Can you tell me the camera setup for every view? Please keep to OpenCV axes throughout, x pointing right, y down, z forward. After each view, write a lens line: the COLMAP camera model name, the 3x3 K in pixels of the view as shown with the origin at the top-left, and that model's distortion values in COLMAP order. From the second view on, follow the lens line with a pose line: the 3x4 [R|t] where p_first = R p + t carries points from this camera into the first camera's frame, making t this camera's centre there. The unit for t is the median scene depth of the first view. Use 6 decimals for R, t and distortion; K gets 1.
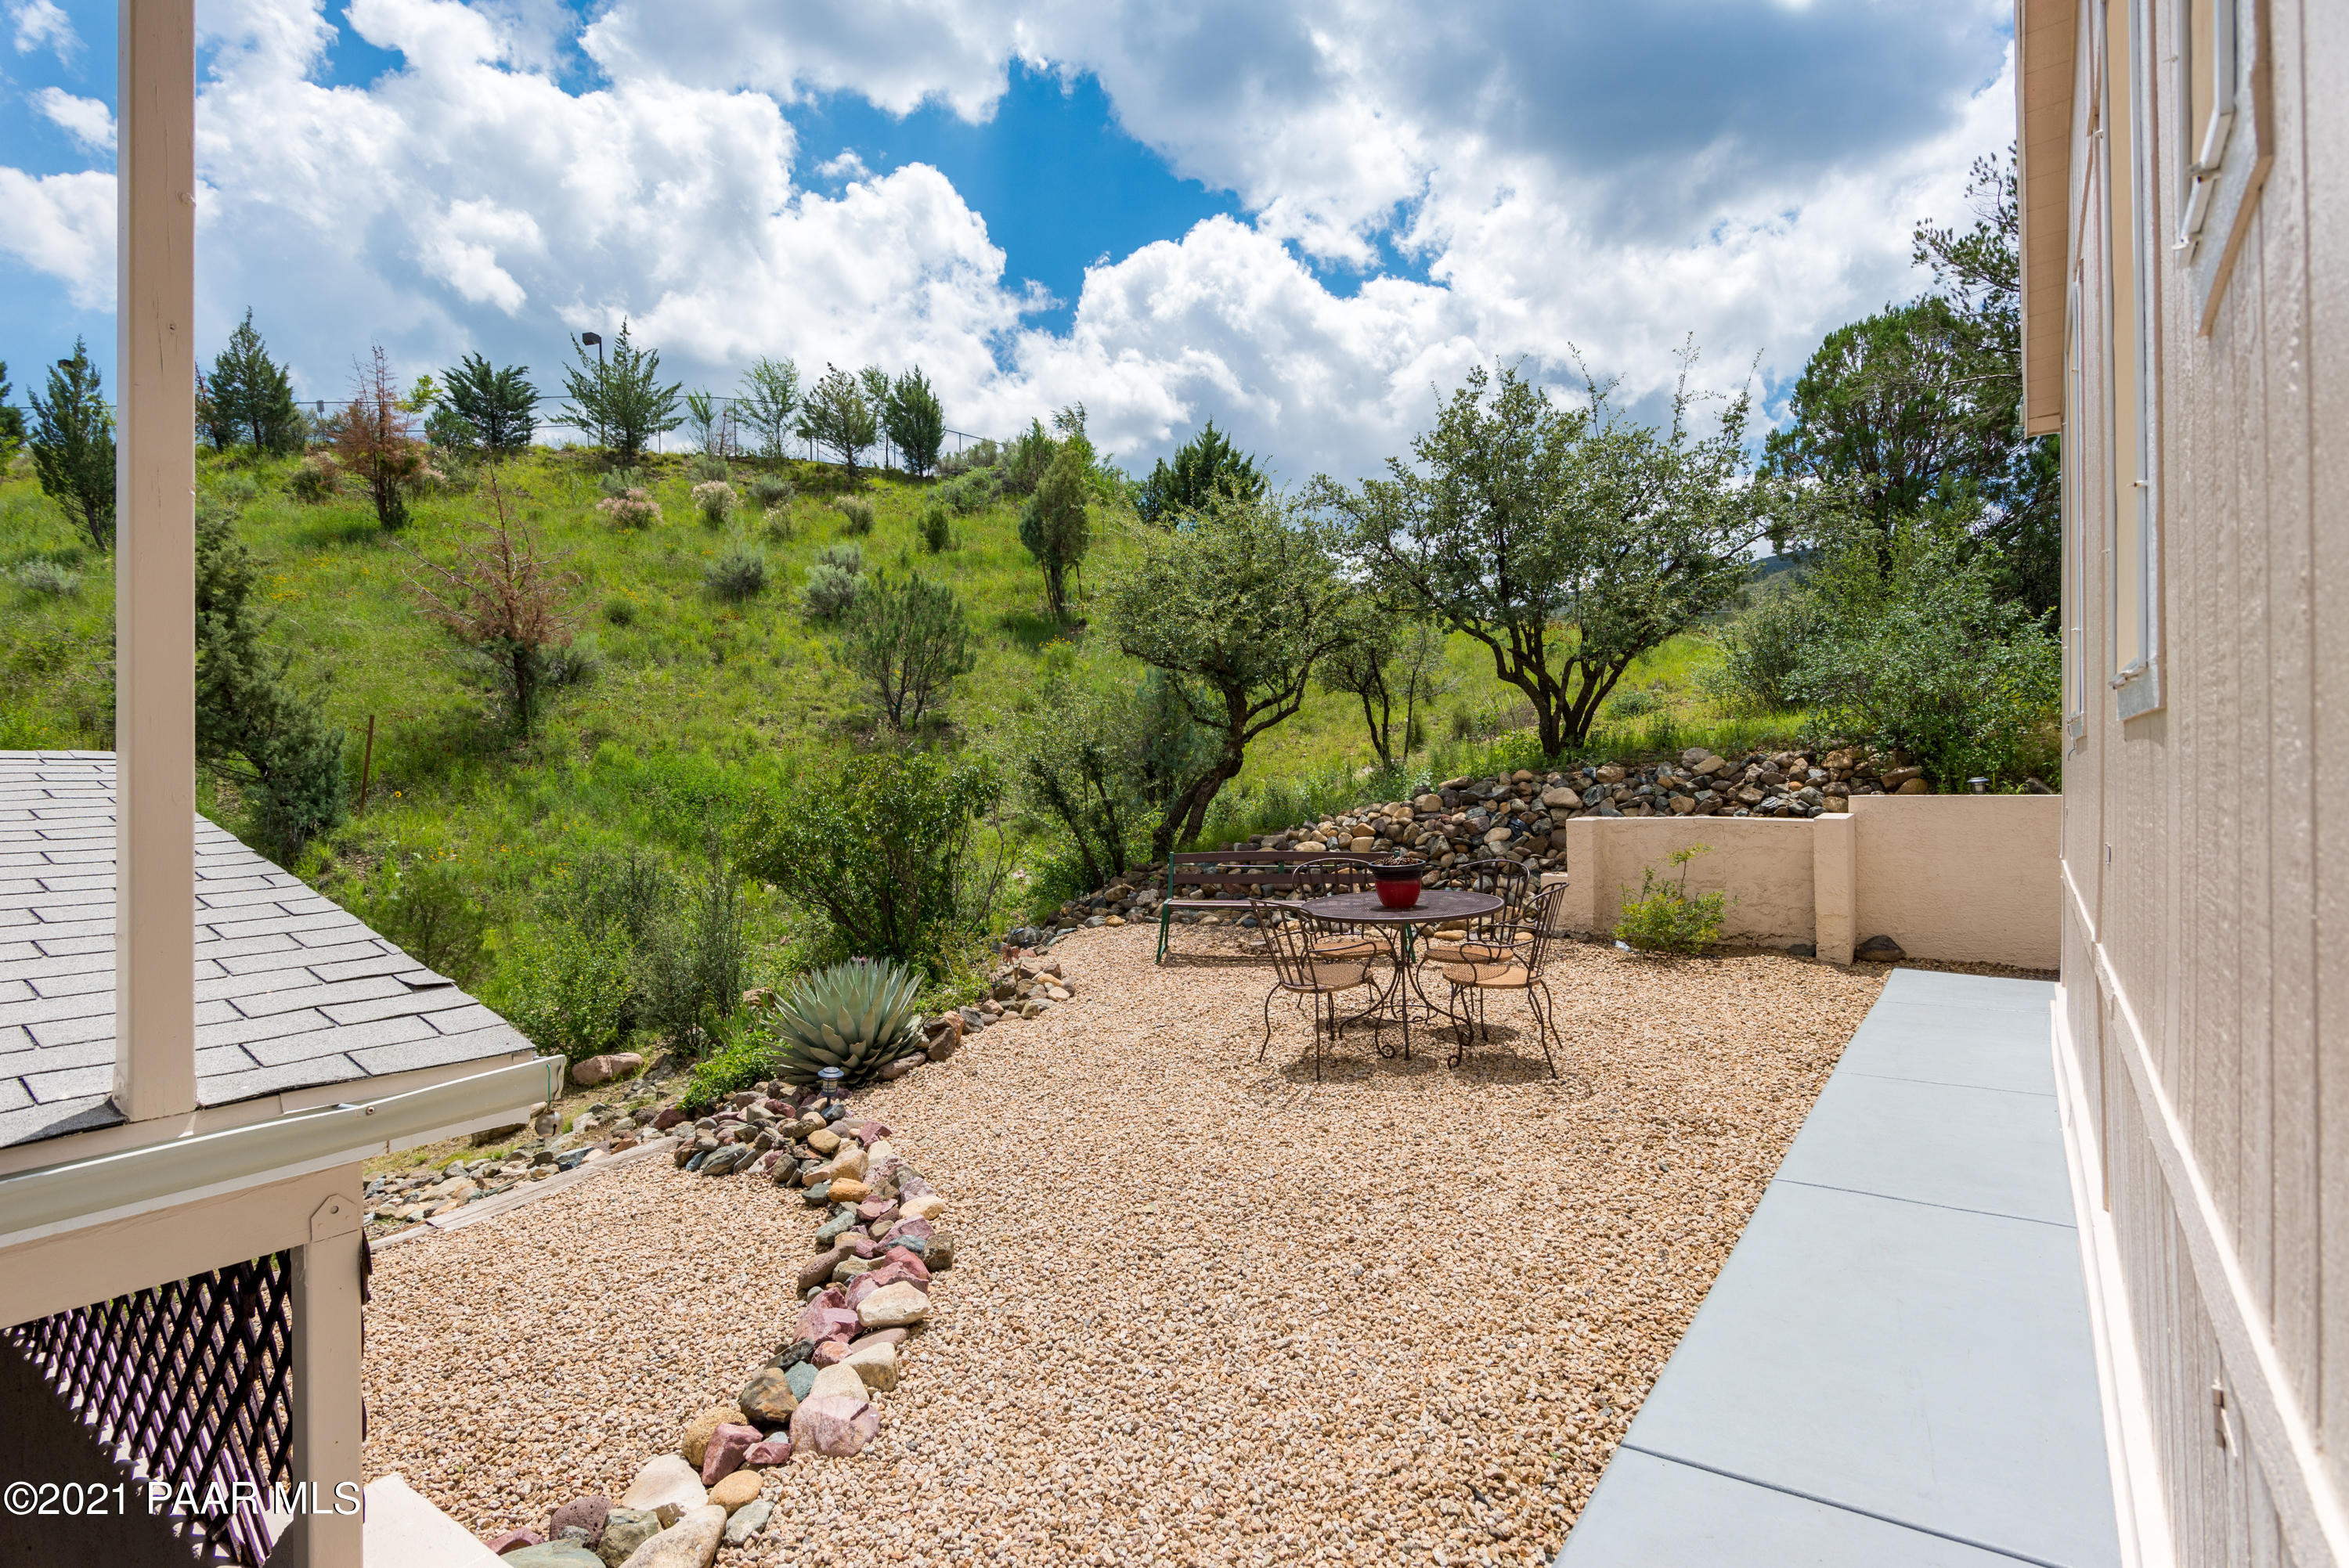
lens RADIAL K [[1152.8, 0, 1170.1], [0, 1152.8, 782.1], [0, 0, 1]] dist [-0.000389, -0.001564]
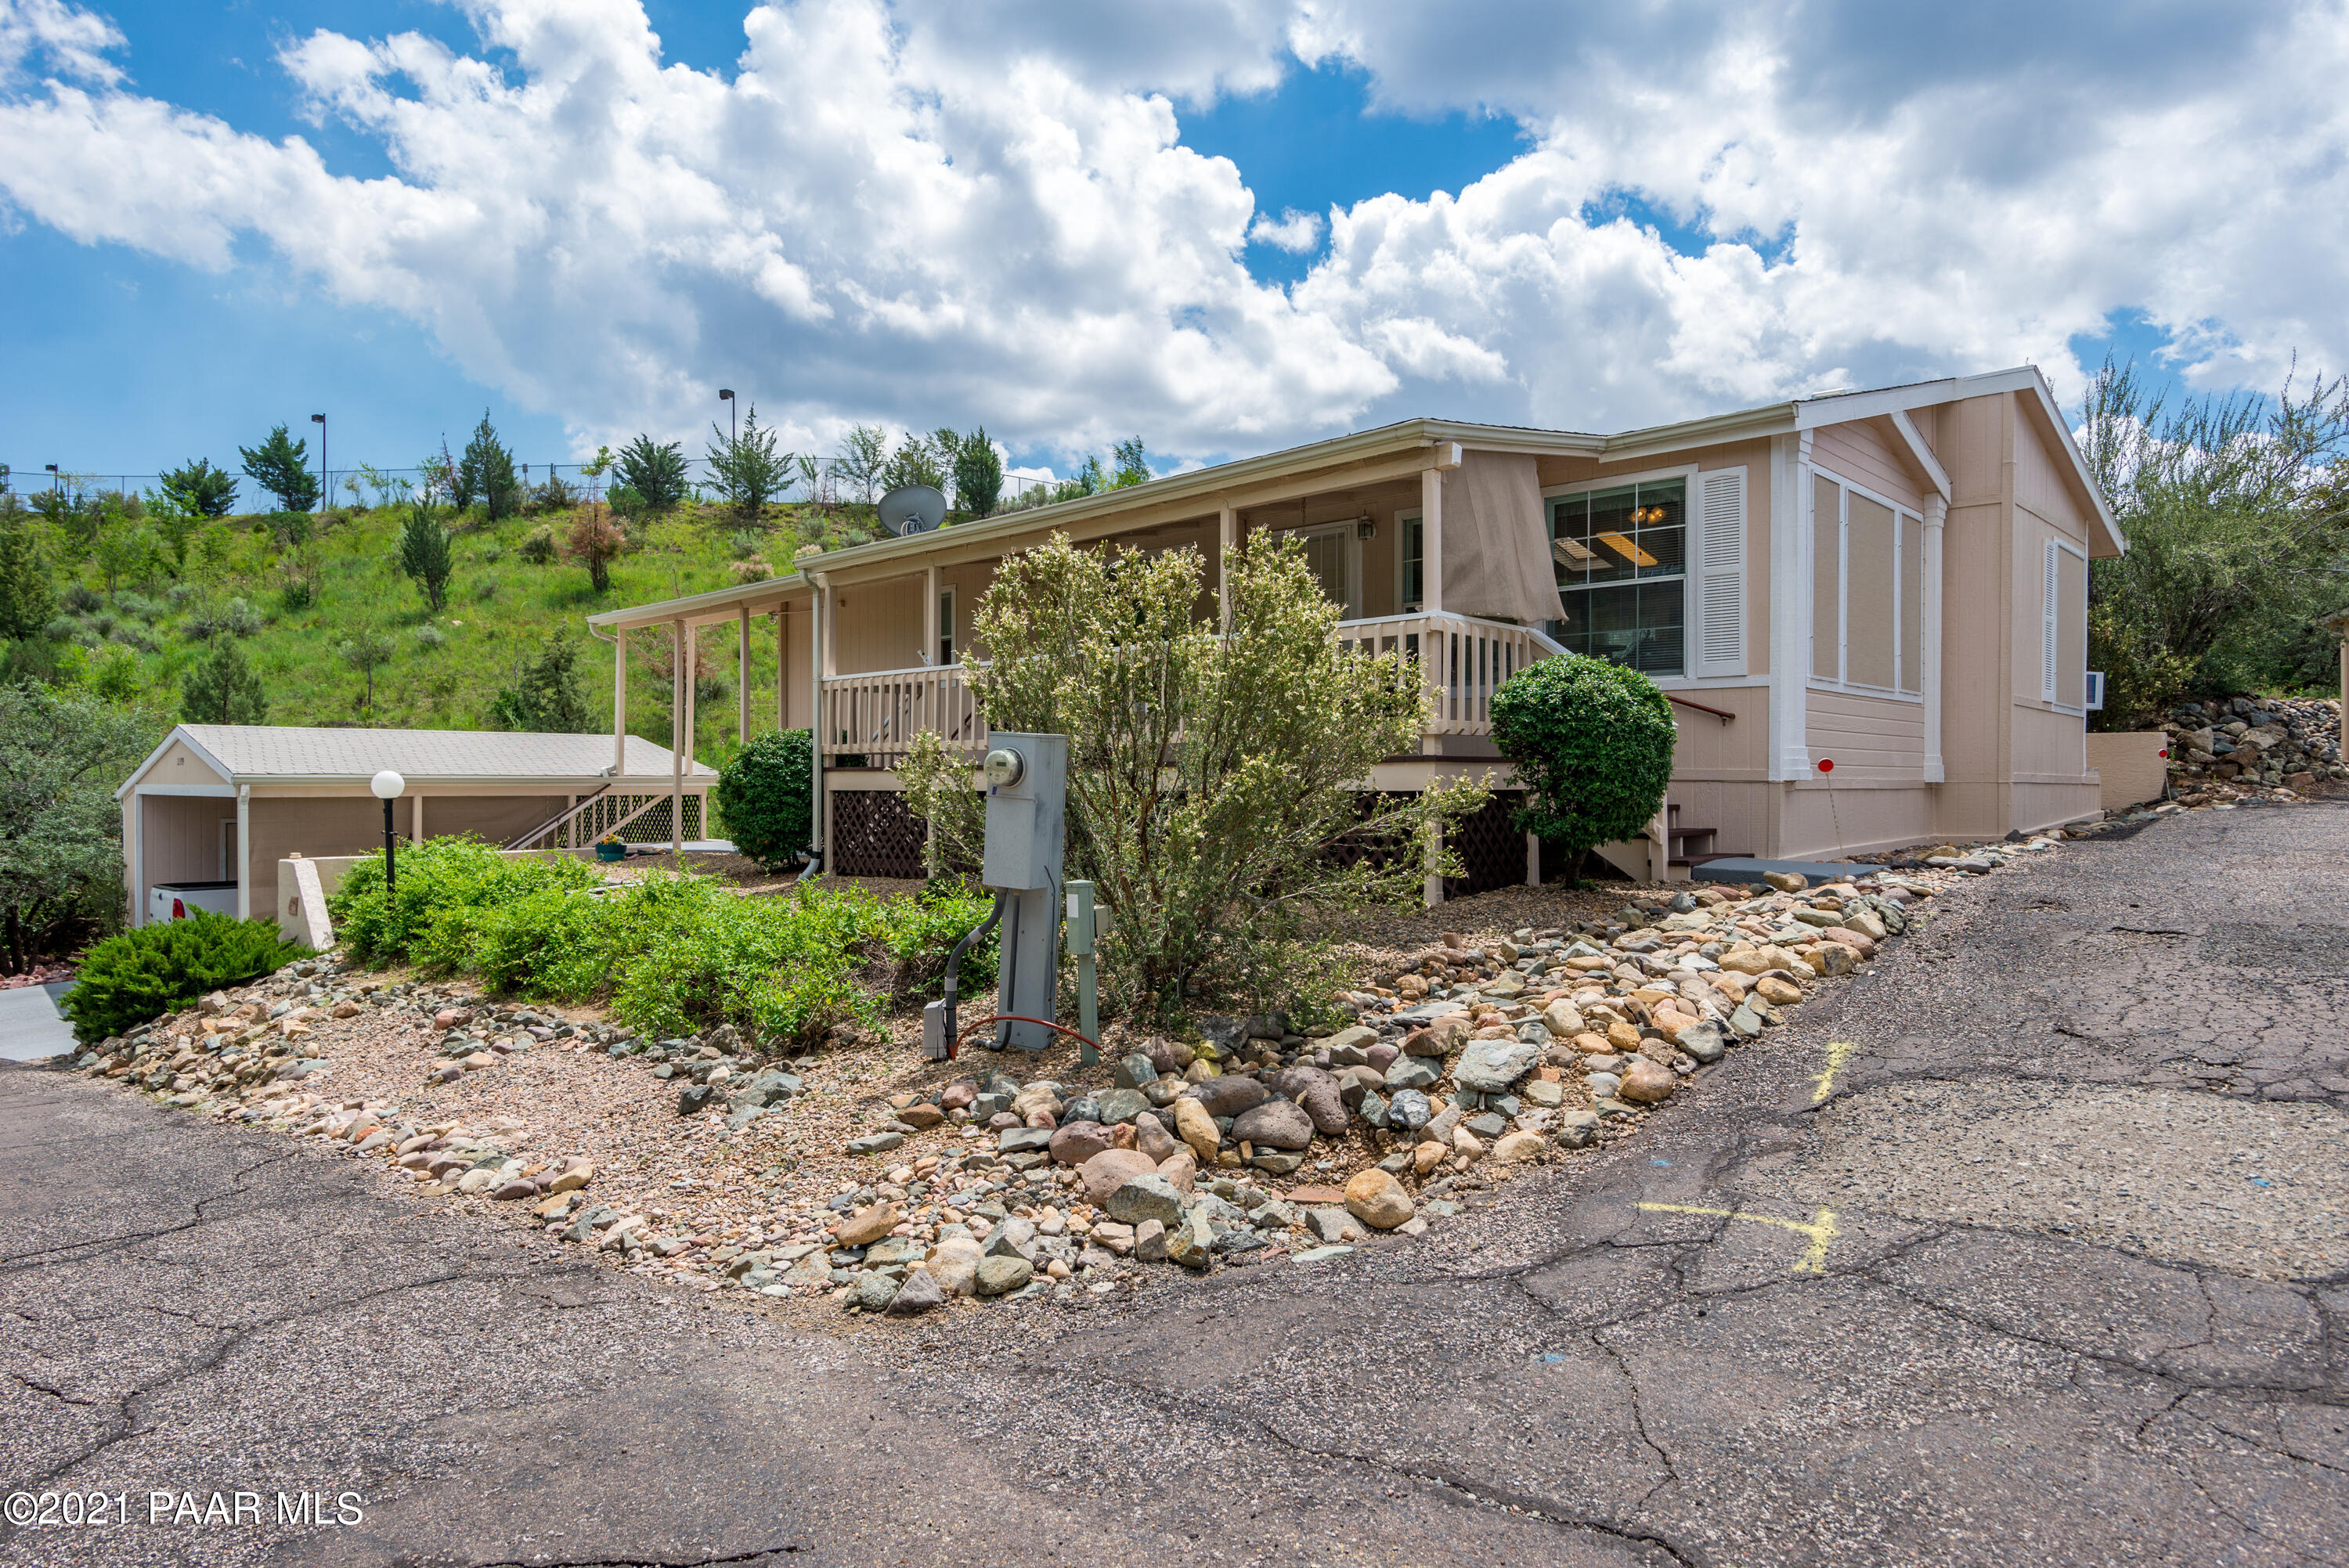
lens RADIAL K [[1337.3, 0, 1174.5], [0, 1337.3, 784.0], [0, 0, 1]] dist [-0.004924, -0.000340]
pose [[0.990797, 0.016178, -0.134385, 0.202855], [-0.016333, 0.999867, -0.000047, 0.013508], [0.134366, 0.002242, 0.990929, -0.416534]]
